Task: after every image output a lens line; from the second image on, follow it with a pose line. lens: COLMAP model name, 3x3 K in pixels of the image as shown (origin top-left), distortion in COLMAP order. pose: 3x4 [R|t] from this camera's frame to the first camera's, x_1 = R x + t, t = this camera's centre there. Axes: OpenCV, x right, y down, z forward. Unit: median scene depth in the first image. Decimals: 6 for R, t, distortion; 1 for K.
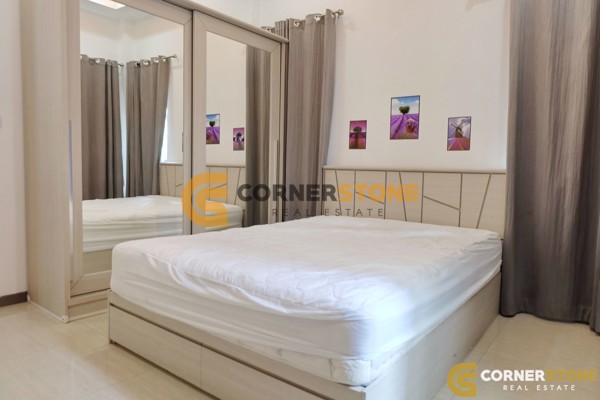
lens RADIAL K [[420.4, 0, 300.0], [0, 420.4, 200.0], [0, 0, 1]] dist [-0.080048, 0.067944]
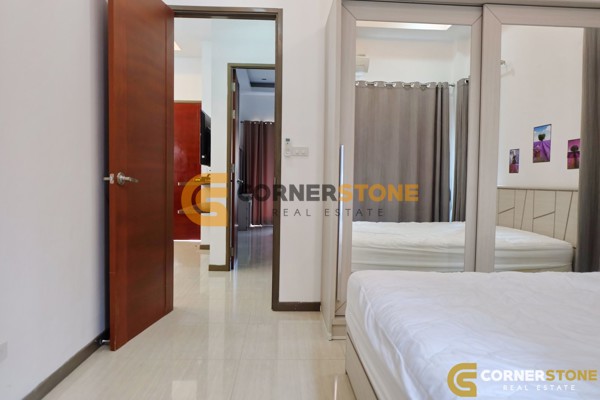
lens RADIAL K [[420.4, 0, 300.0], [0, 420.4, 200.0], [0, 0, 1]] dist [-0.080048, 0.067944]
pose [[0.645224, 0.016540, -0.763815, 0.108325], [-0.058451, 0.997904, -0.027766, -0.011964], [0.761755, 0.062561, 0.644838, 0.145277]]
